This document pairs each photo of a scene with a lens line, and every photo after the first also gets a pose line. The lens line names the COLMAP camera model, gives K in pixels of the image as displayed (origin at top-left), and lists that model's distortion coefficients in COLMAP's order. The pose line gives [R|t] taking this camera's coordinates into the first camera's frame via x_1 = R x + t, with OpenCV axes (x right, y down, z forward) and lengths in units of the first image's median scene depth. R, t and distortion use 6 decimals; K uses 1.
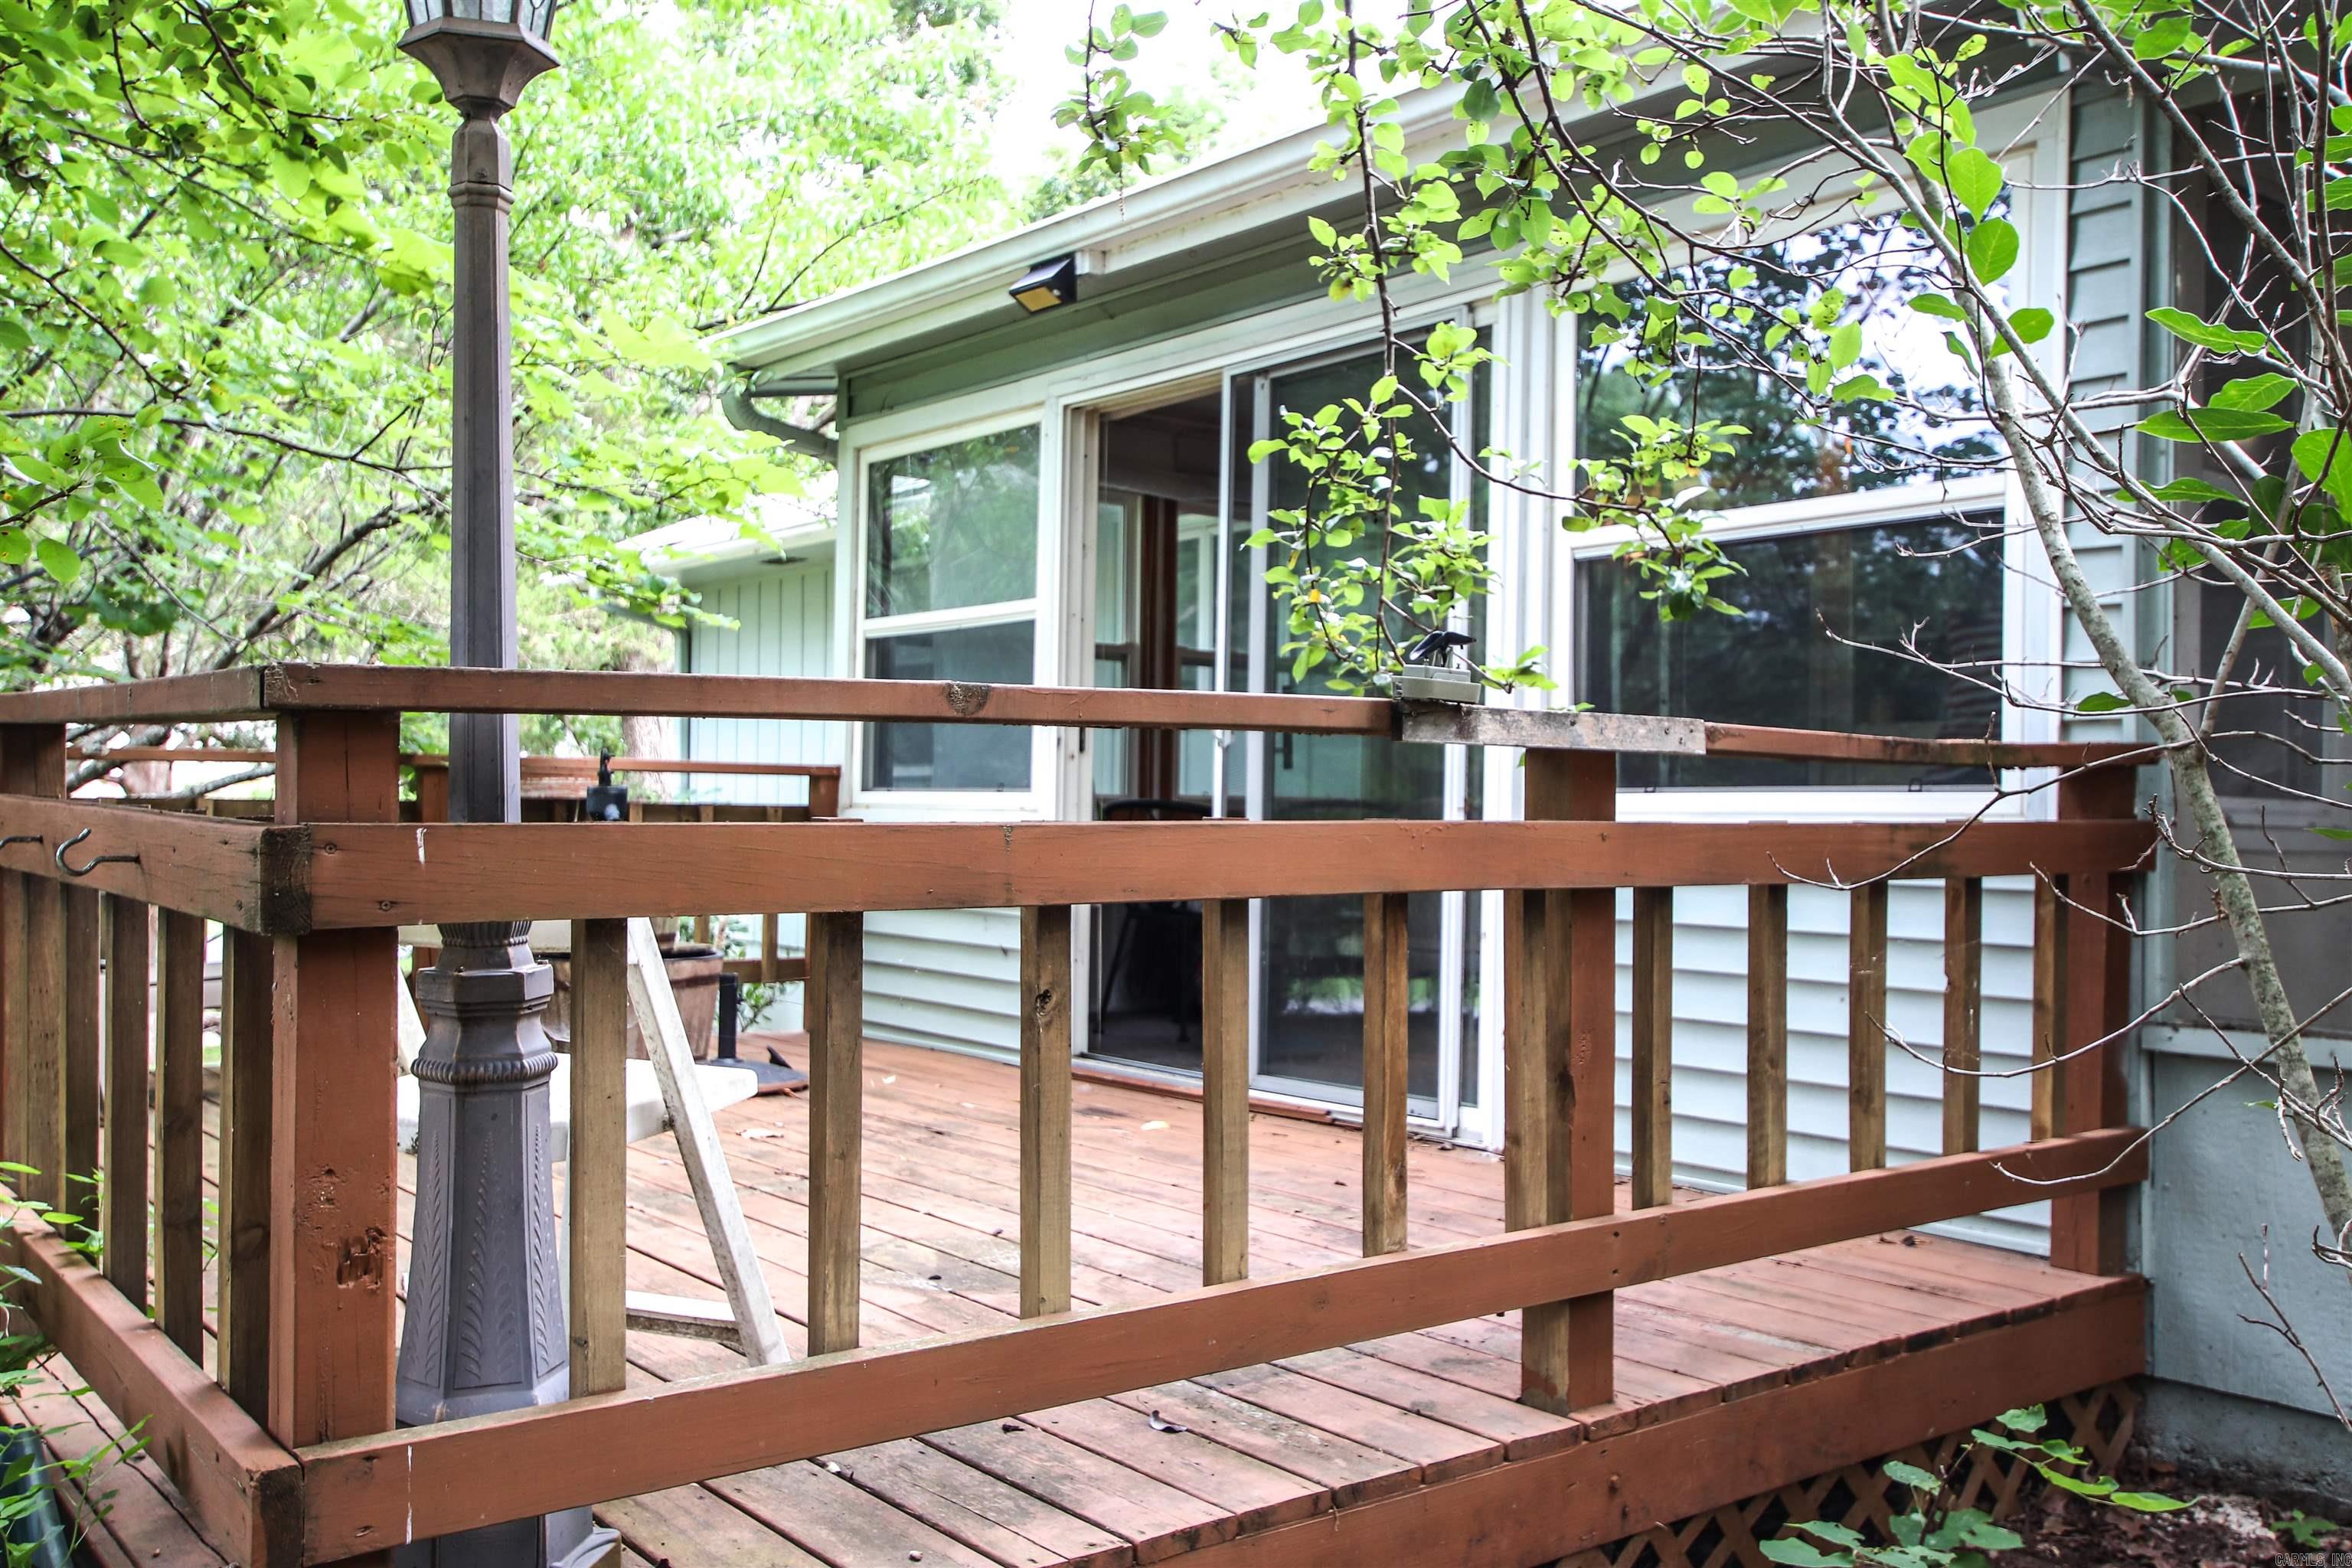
lens RADIAL K [[2114.4, 0, 1176.0], [0, 2114.4, 784.0], [0, 0, 1]] dist [0.012797, 0.000217]
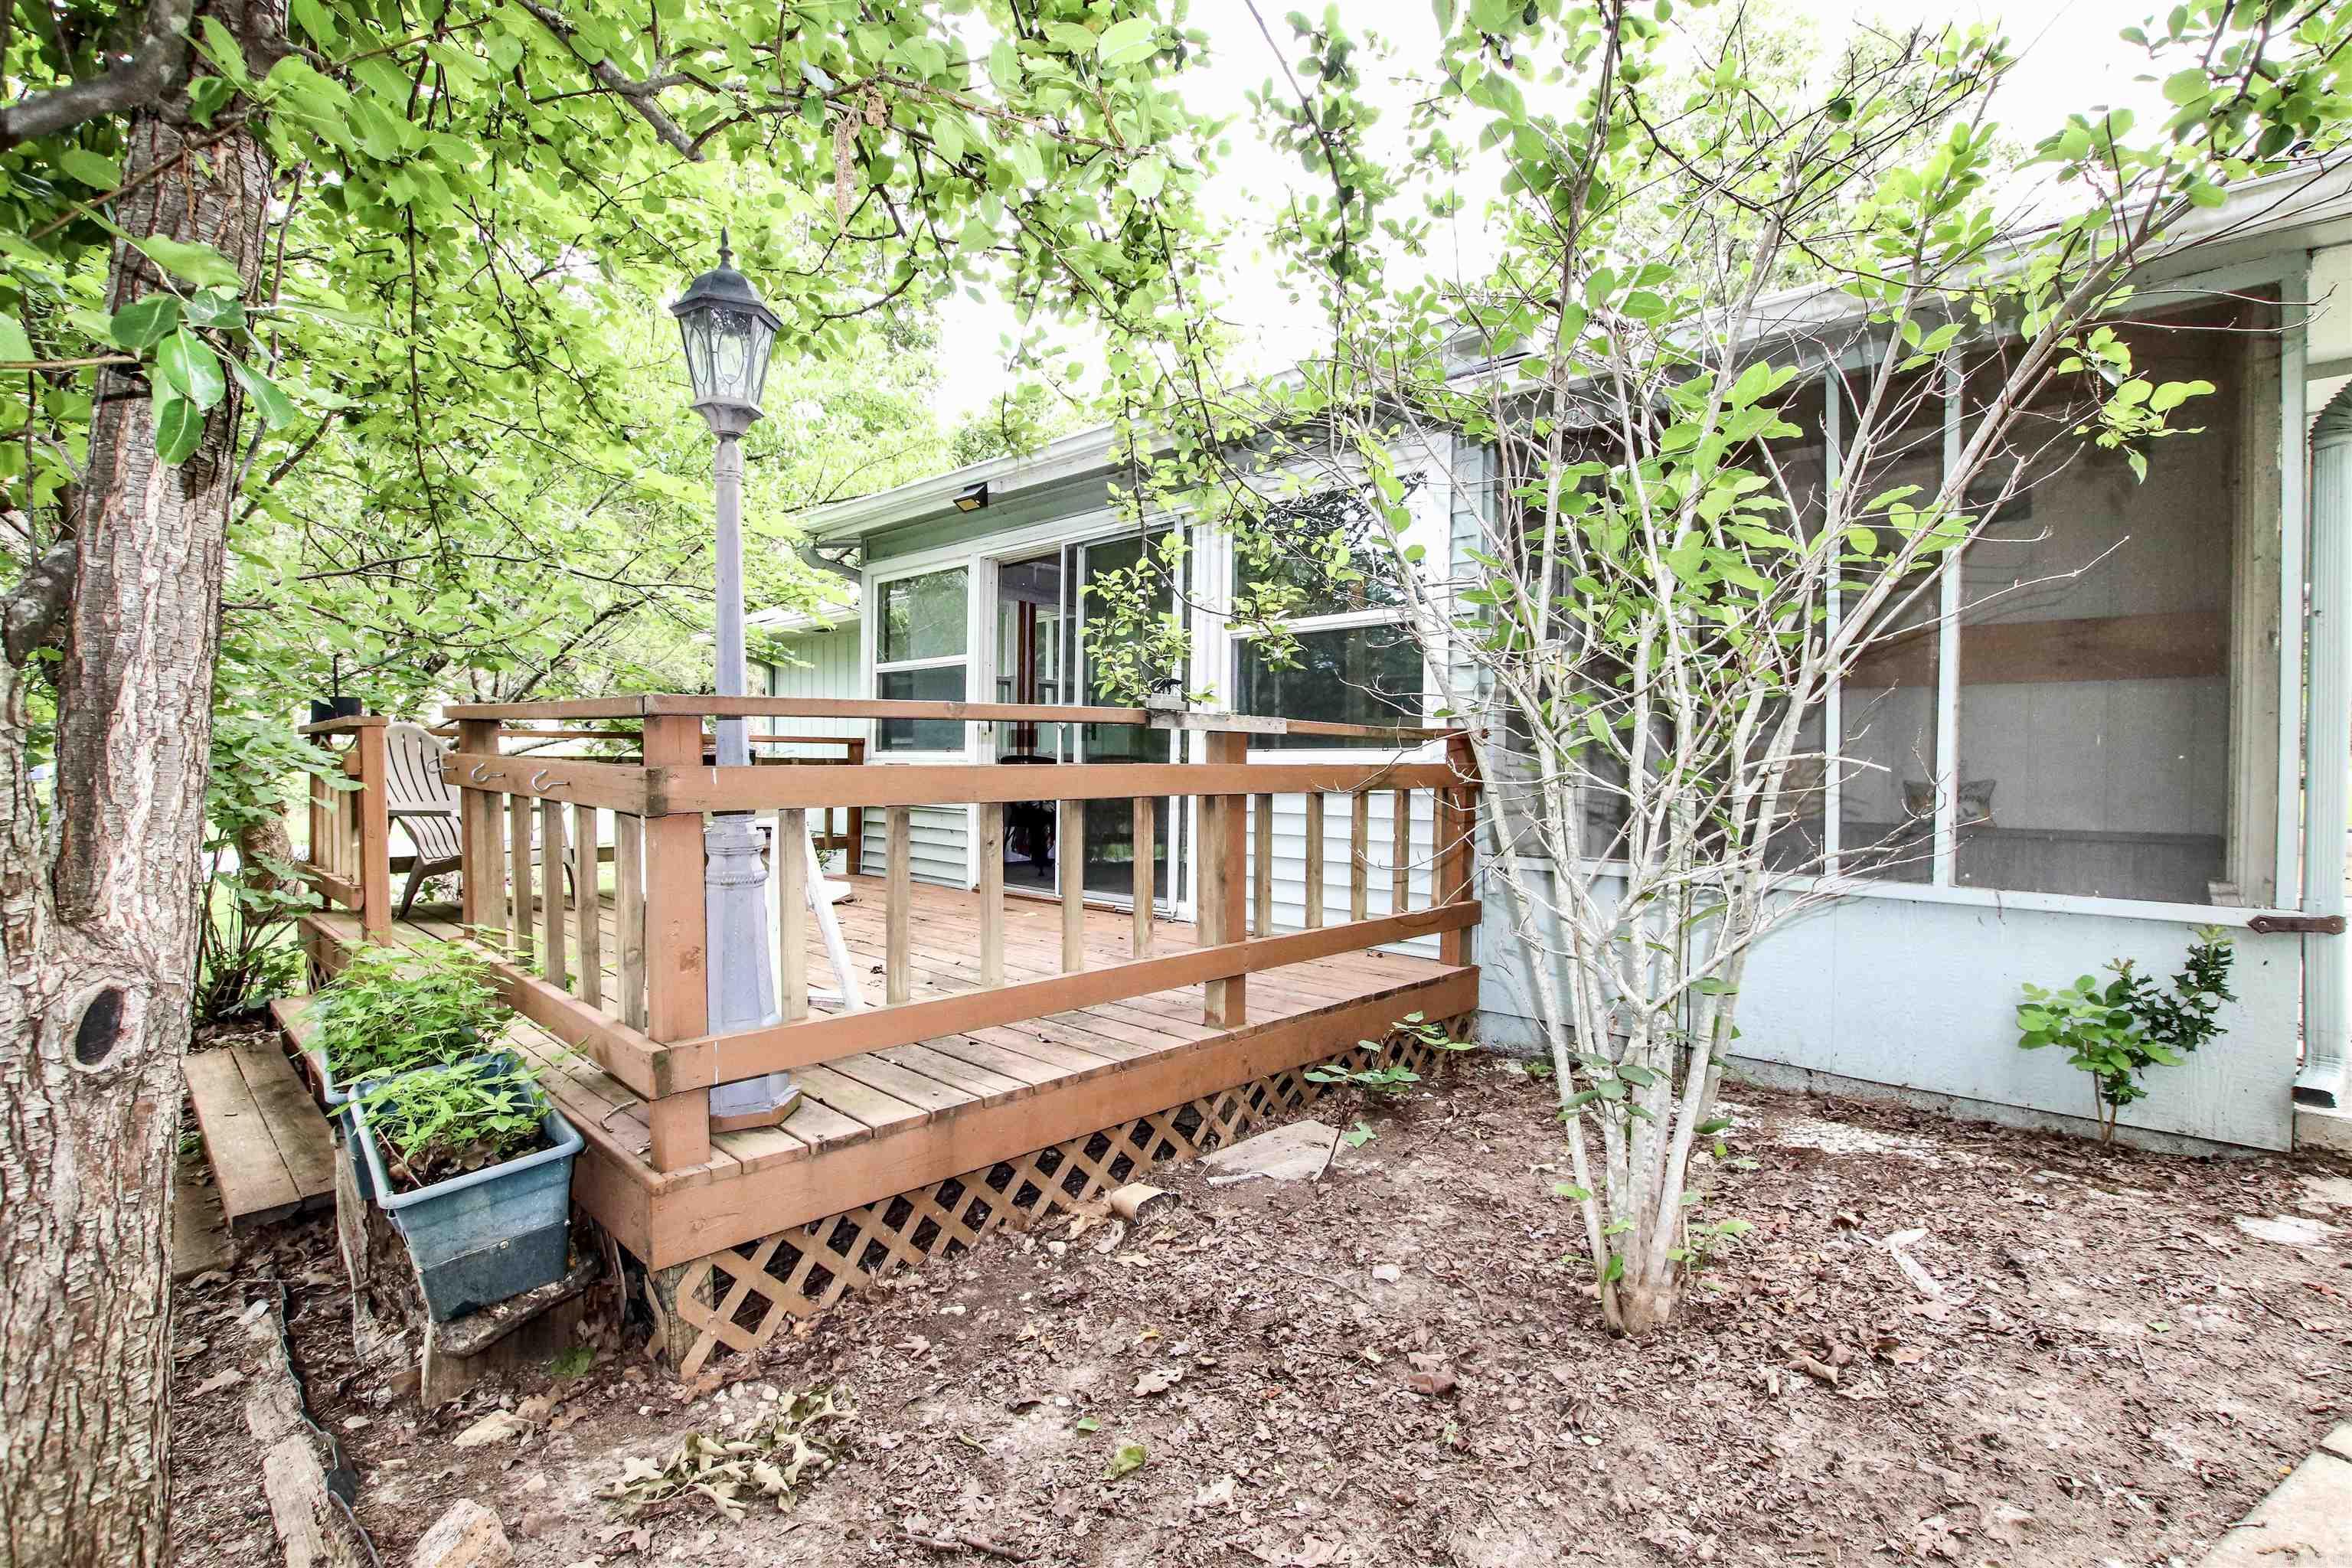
lens RADIAL K [[1105.8, 0, 1169.3], [0, 1105.8, 781.9], [0, 0, 1]] dist [-0.030125, 0.000391]
pose [[0.992223, -0.004609, 0.124390, -0.013636], [0.000710, 0.999508, 0.031368, -0.000278], [-0.124474, -0.031035, 0.991737, -0.111067]]
